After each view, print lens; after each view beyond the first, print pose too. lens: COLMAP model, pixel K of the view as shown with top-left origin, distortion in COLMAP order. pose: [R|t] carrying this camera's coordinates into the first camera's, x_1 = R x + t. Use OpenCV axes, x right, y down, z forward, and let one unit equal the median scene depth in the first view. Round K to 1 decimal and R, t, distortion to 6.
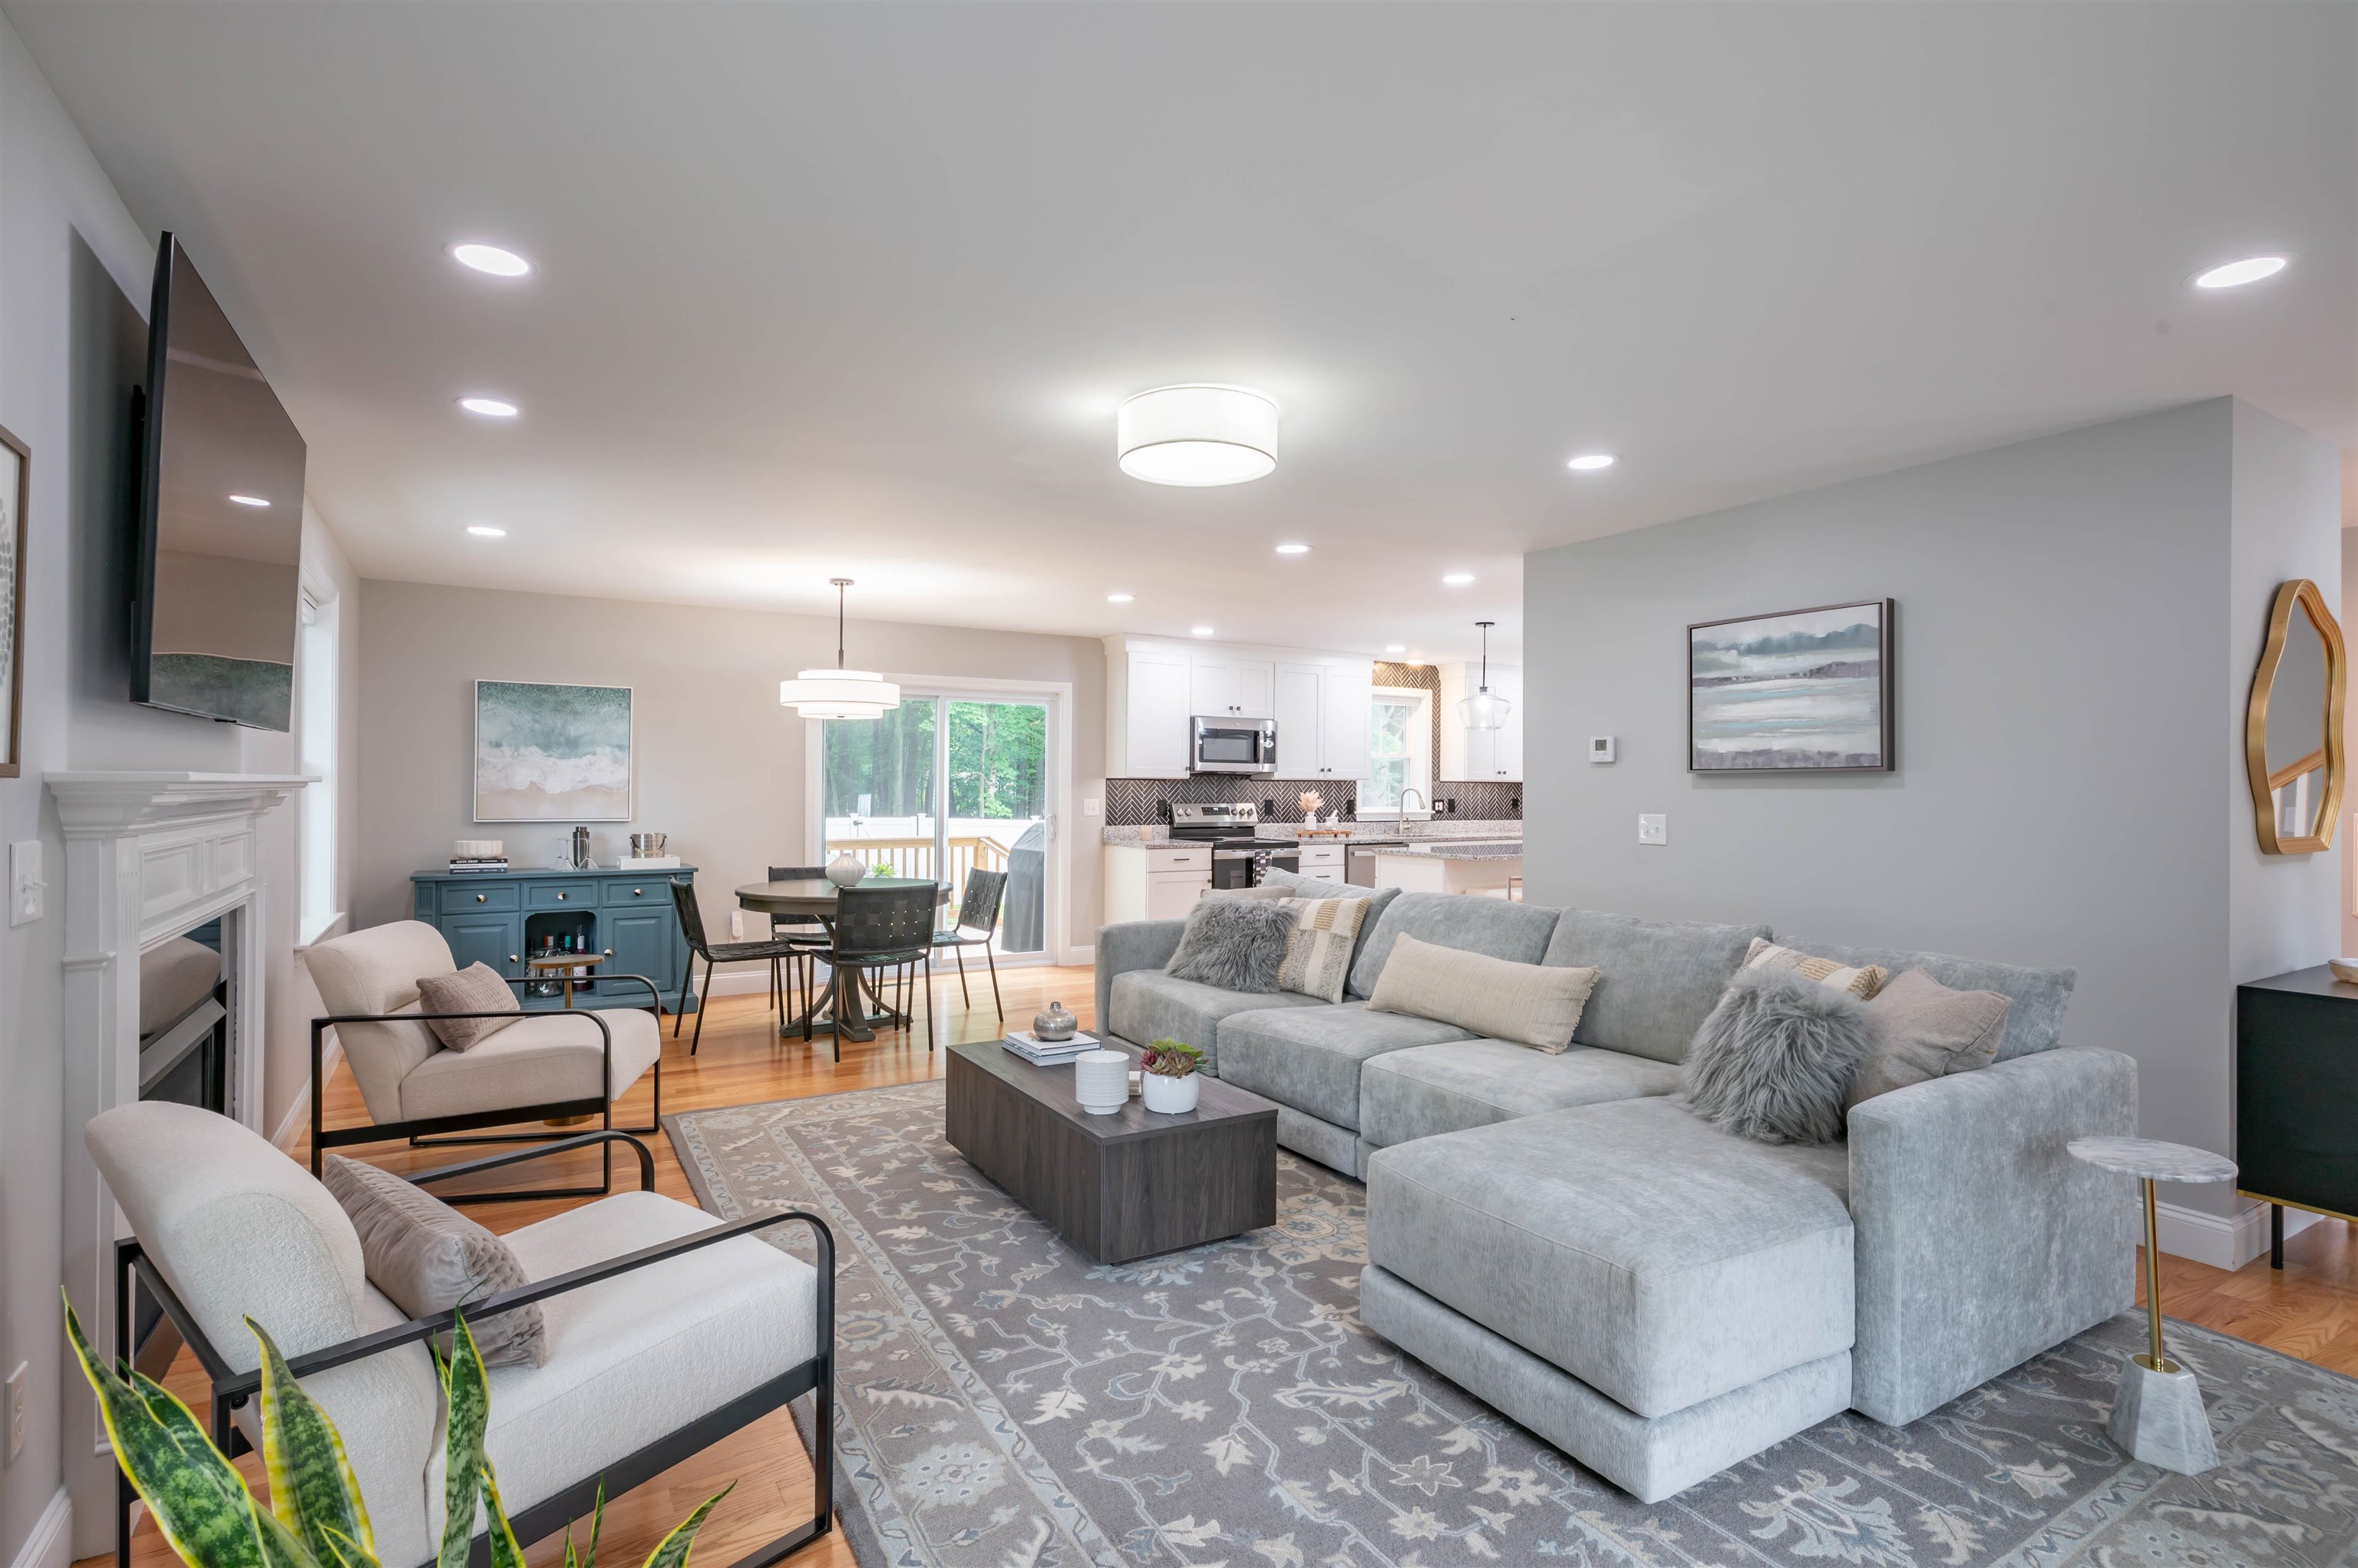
lens RADIAL K [[1126.5, 0, 1145.5], [0, 1126.5, 784.2], [0, 0, 1]] dist [-0.014446, -0.000008]
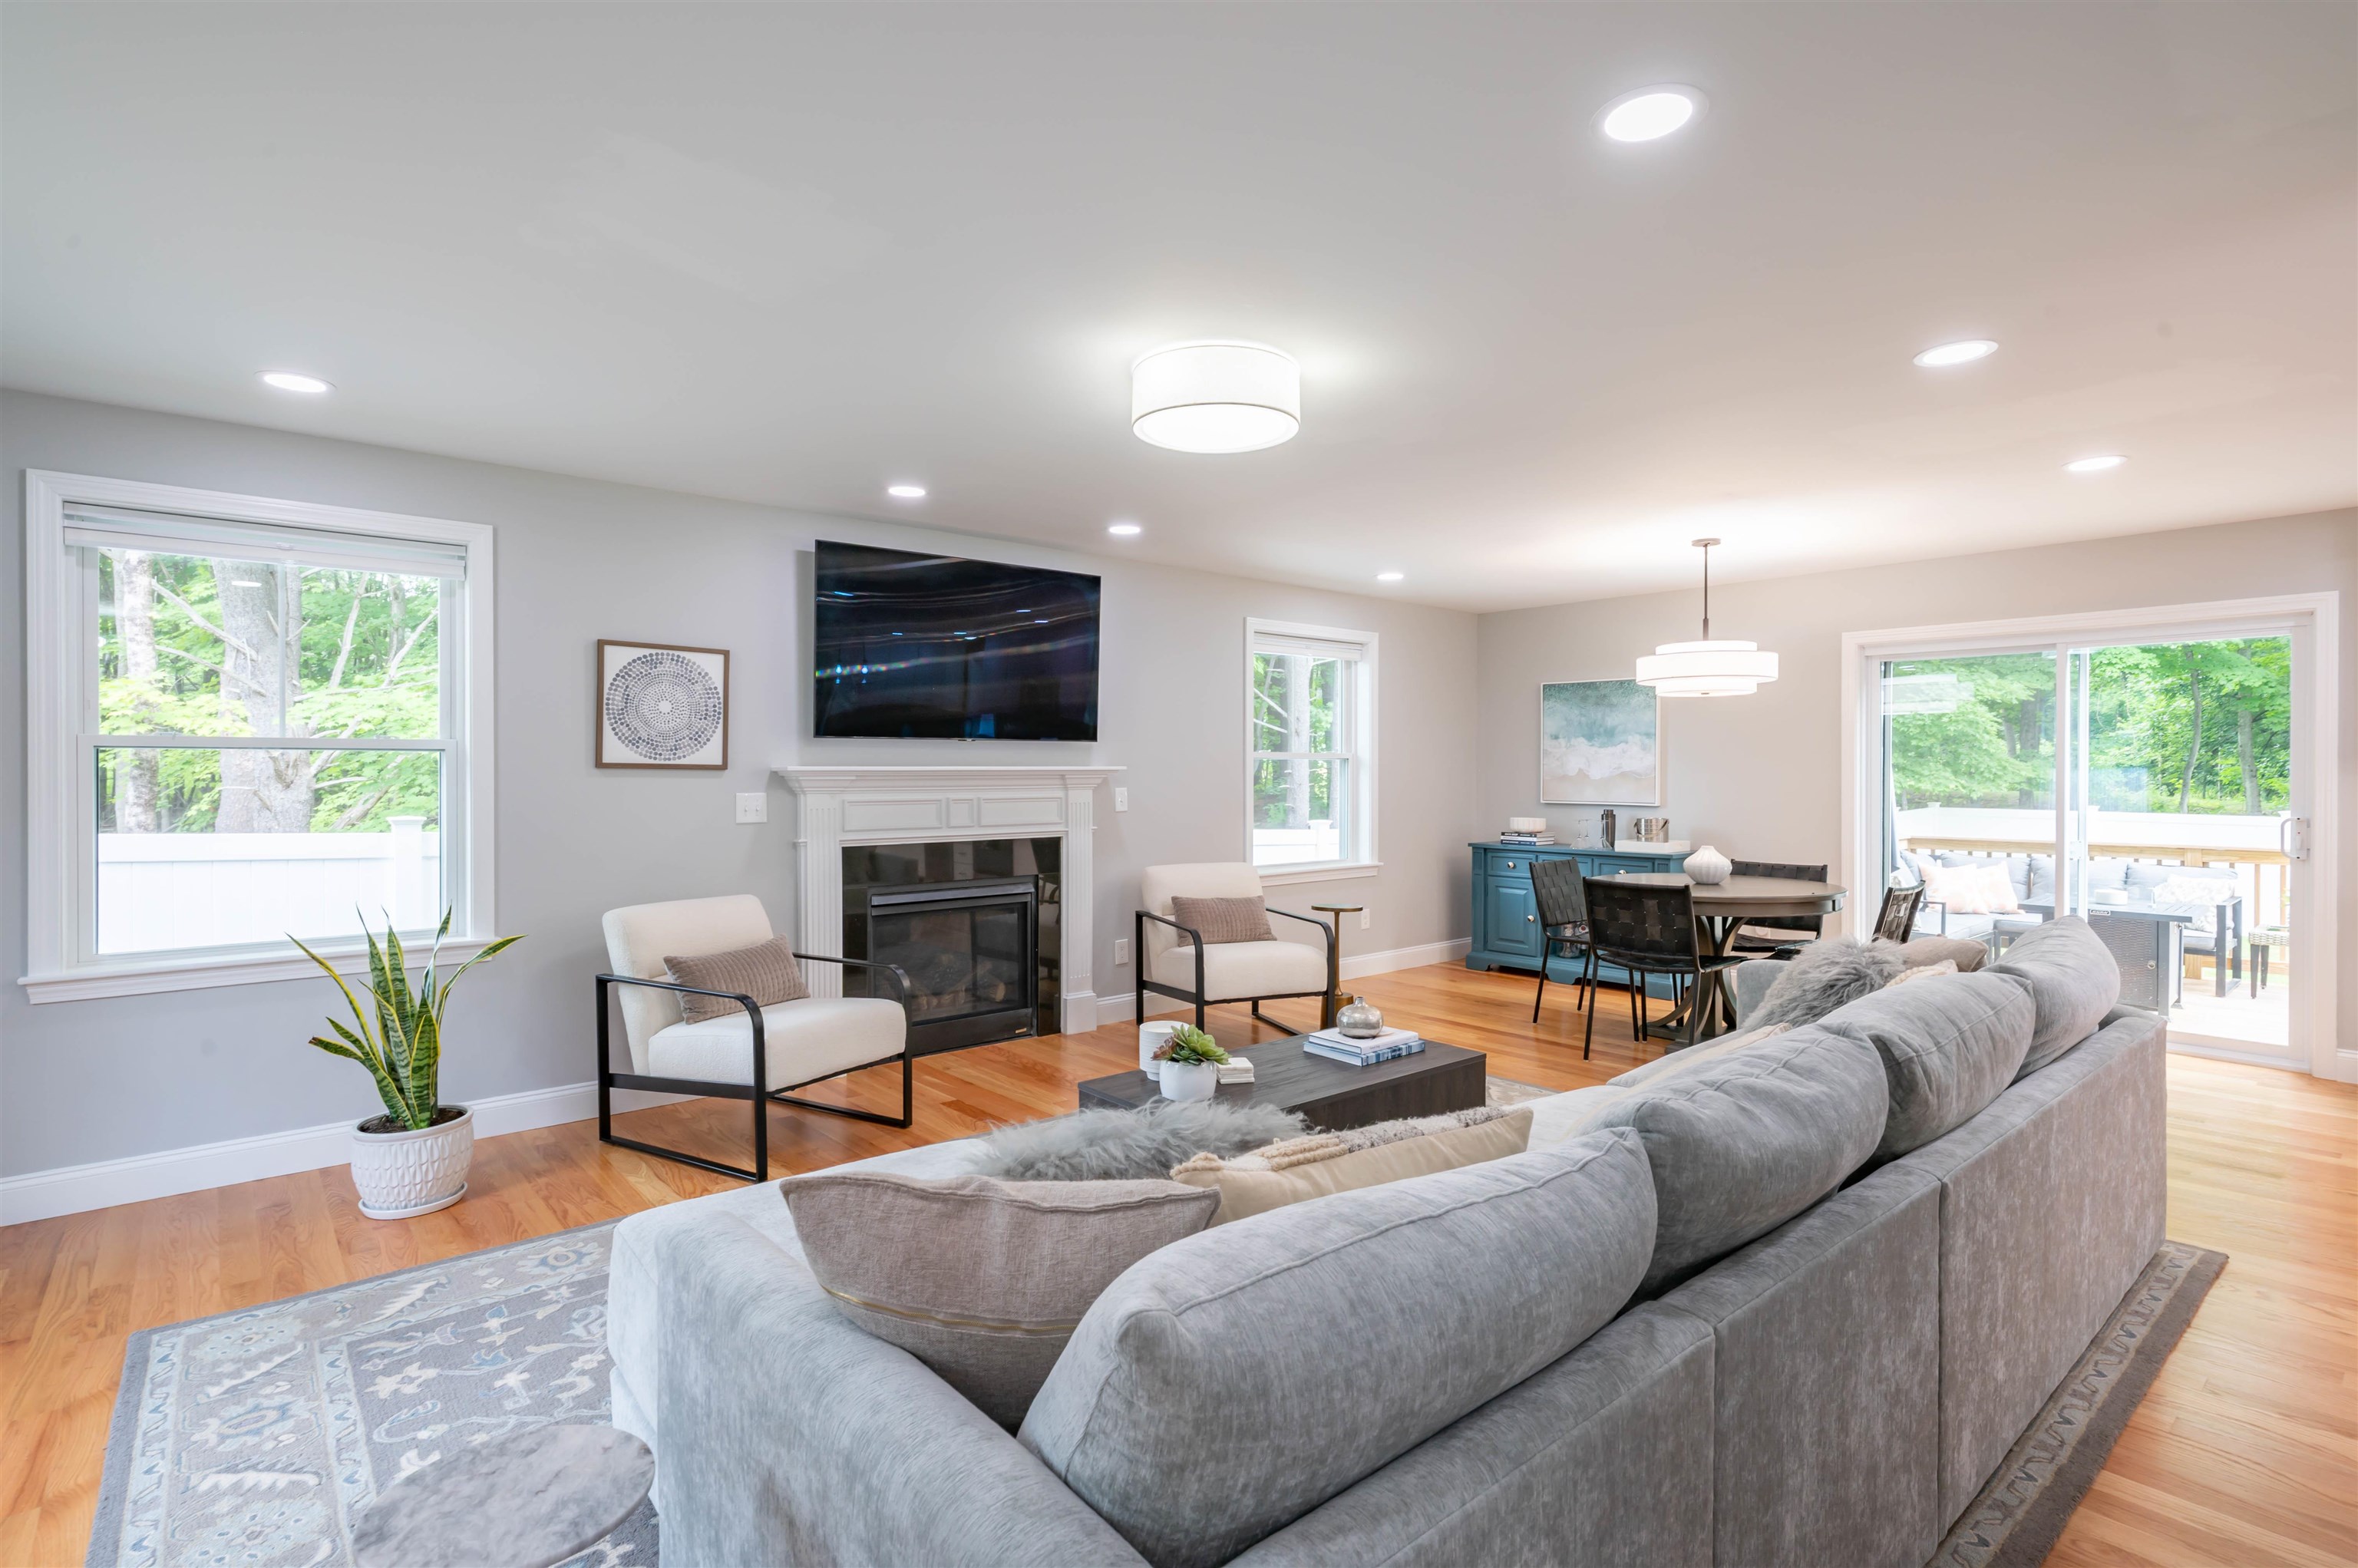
lens RADIAL K [[1126.5, 0, 1145.5], [0, 1126.5, 784.2], [0, 0, 1]] dist [-0.014446, -0.000008]
pose [[0.163528, 0.009119, -0.986496, 0.511895], [0.008981, 0.999902, 0.010732, -0.002605], [0.986498, -0.010615, 0.163430, 0.384958]]
